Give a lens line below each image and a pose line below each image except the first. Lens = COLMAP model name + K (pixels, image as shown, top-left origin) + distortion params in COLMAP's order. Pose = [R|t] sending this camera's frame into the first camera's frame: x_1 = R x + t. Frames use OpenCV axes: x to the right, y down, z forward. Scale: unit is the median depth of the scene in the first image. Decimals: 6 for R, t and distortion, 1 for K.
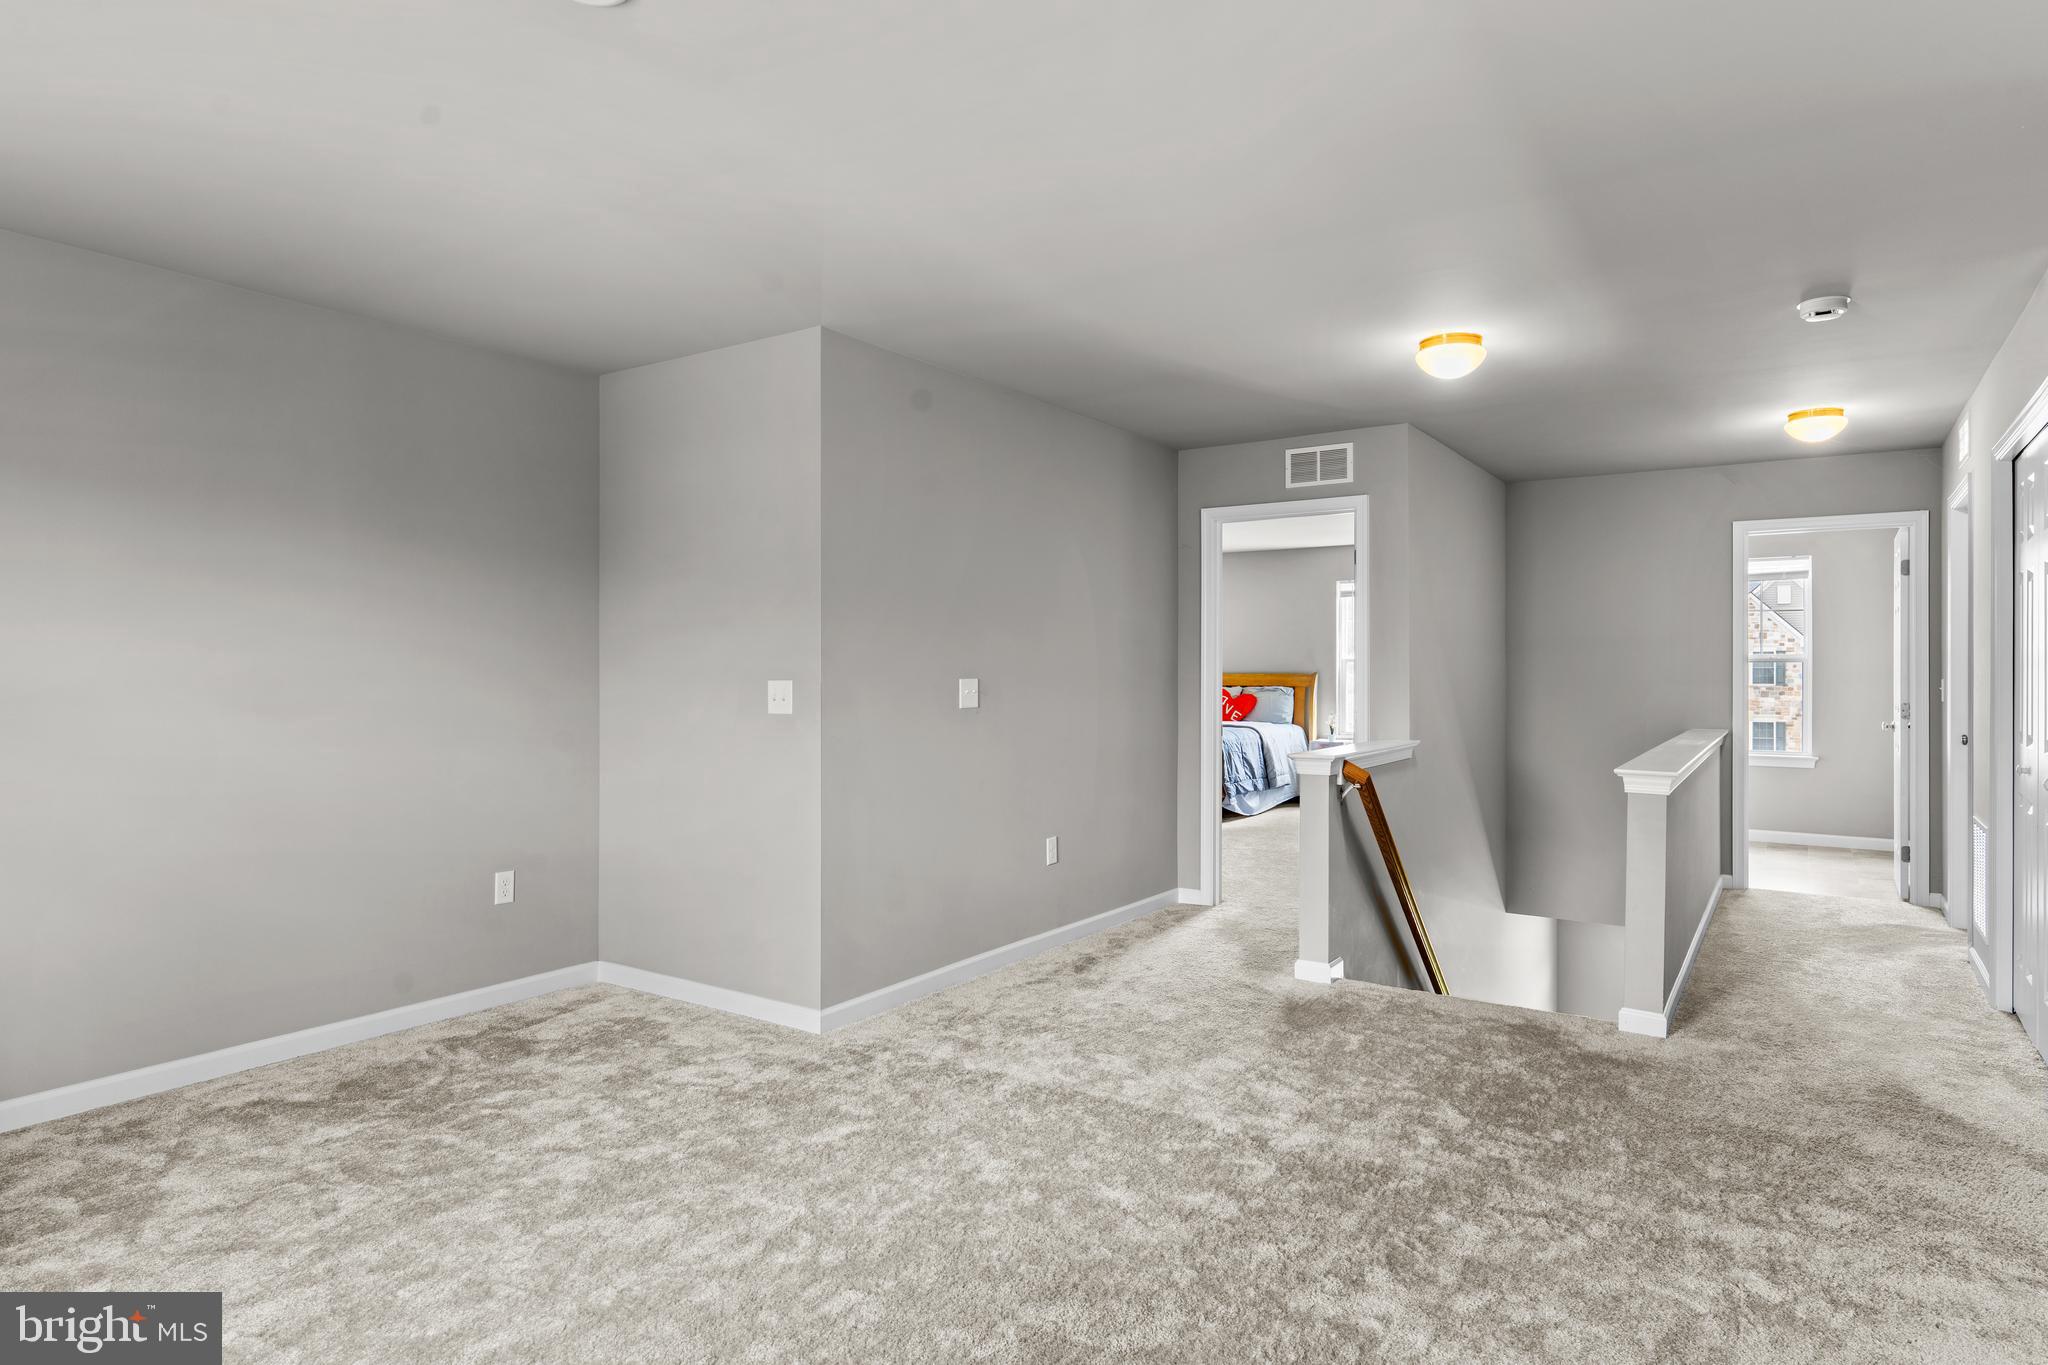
lens RADIAL K [[1173.5, 0, 1027.2], [0, 1173.5, 673.7], [0, 0, 1]] dist [-0.001606, -0.000950]
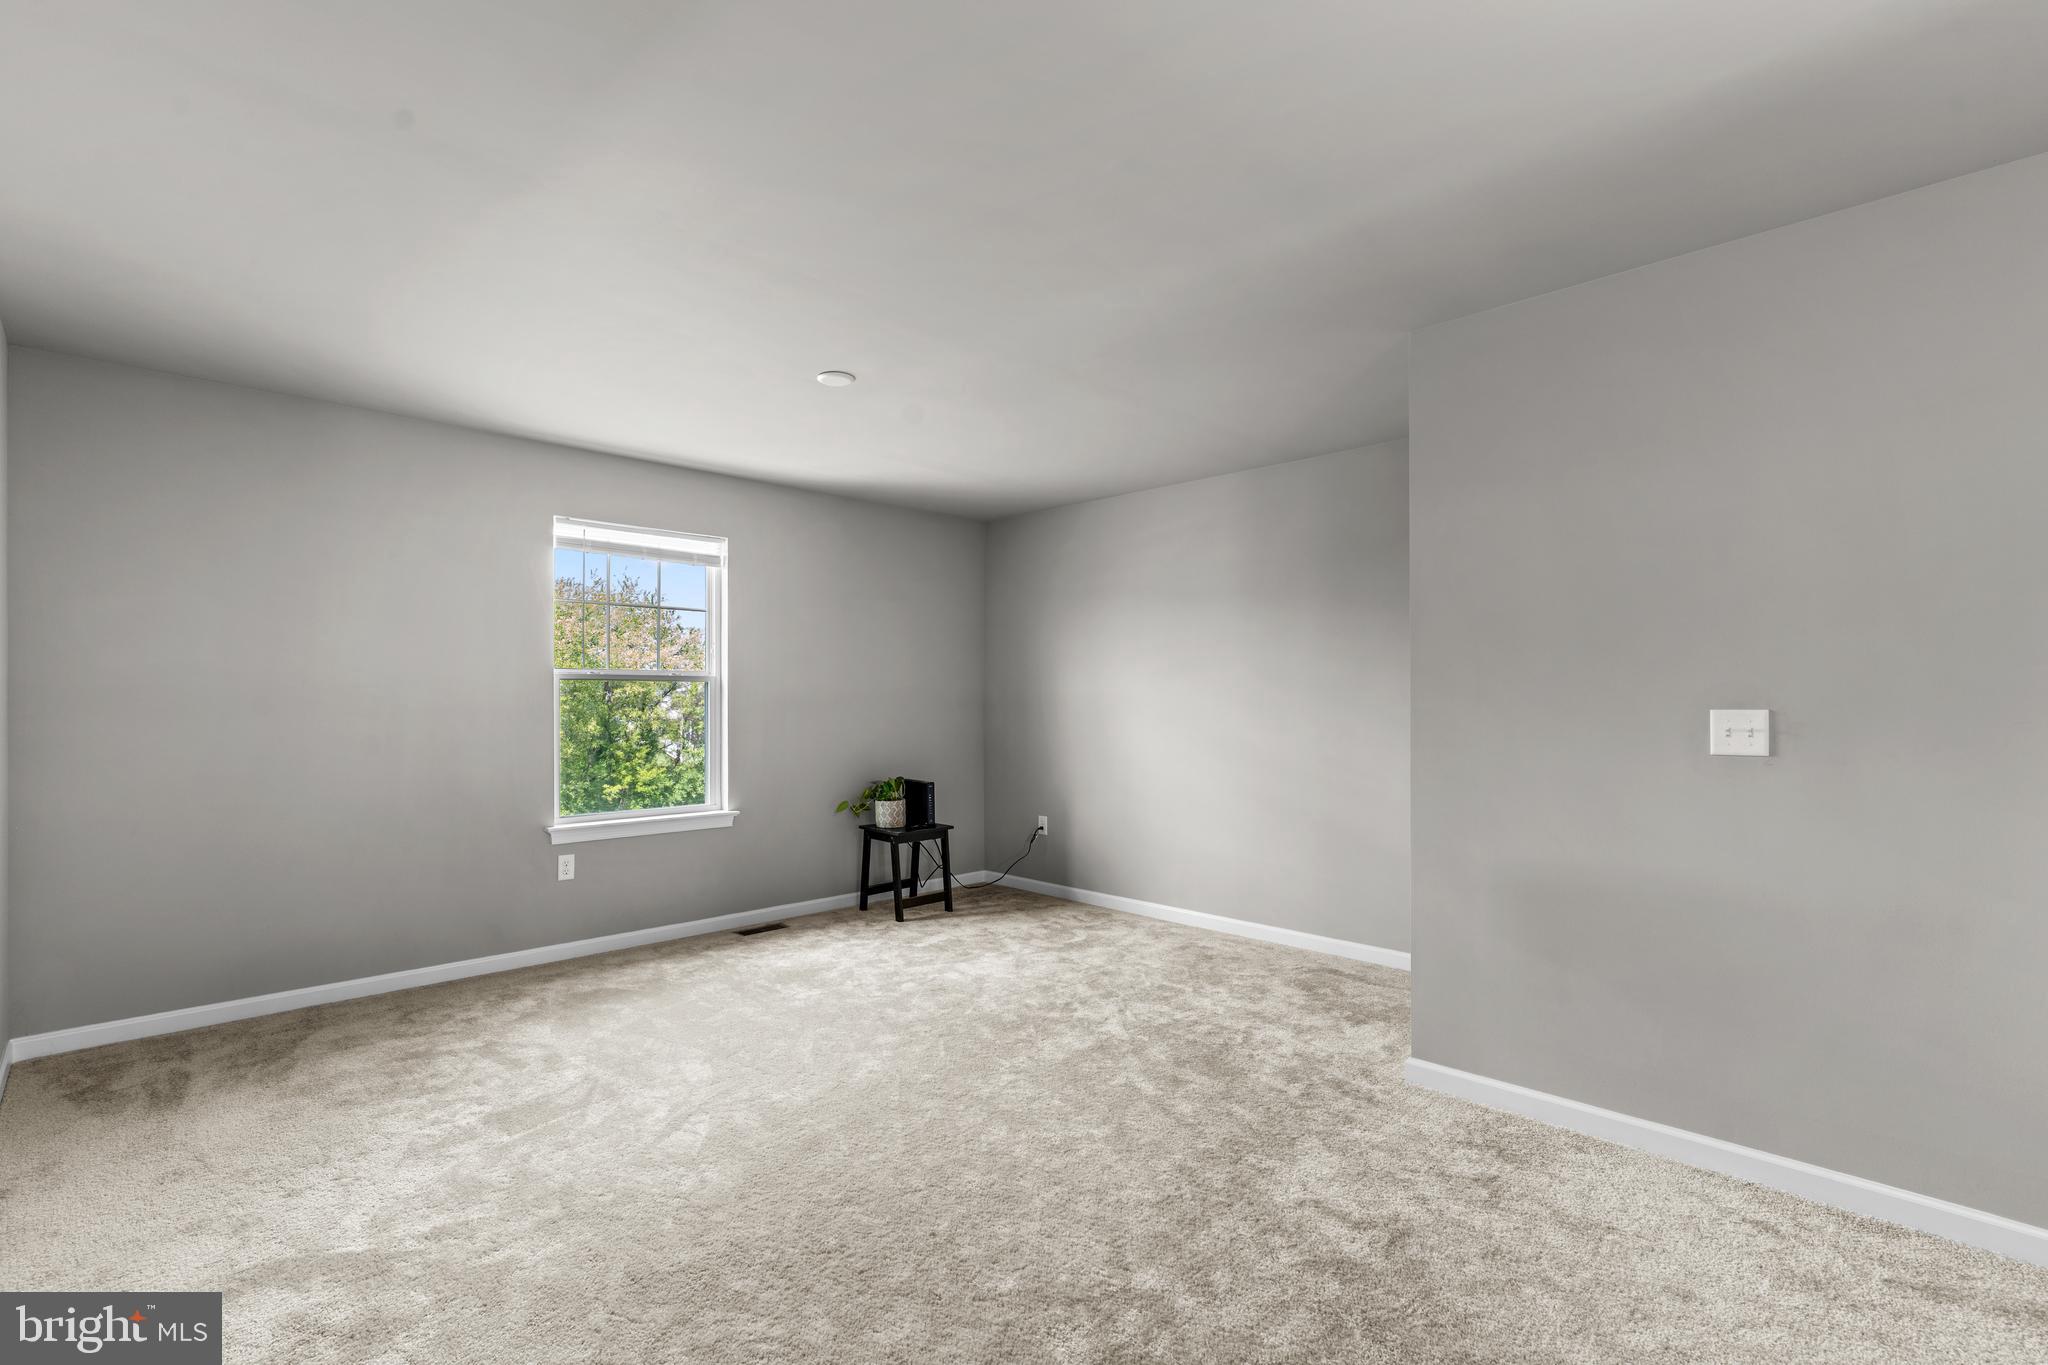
lens RADIAL K [[949.6, 0, 1027.8], [0, 949.6, 692.1], [0, 0, 1]] dist [-0.001282, -0.000117]
pose [[-0.210138, -0.008767, -0.977632, 0.787451], [-0.004196, 0.999959, -0.008065, -0.000002], [0.977663, 0.002407, -0.210166, 1.053722]]
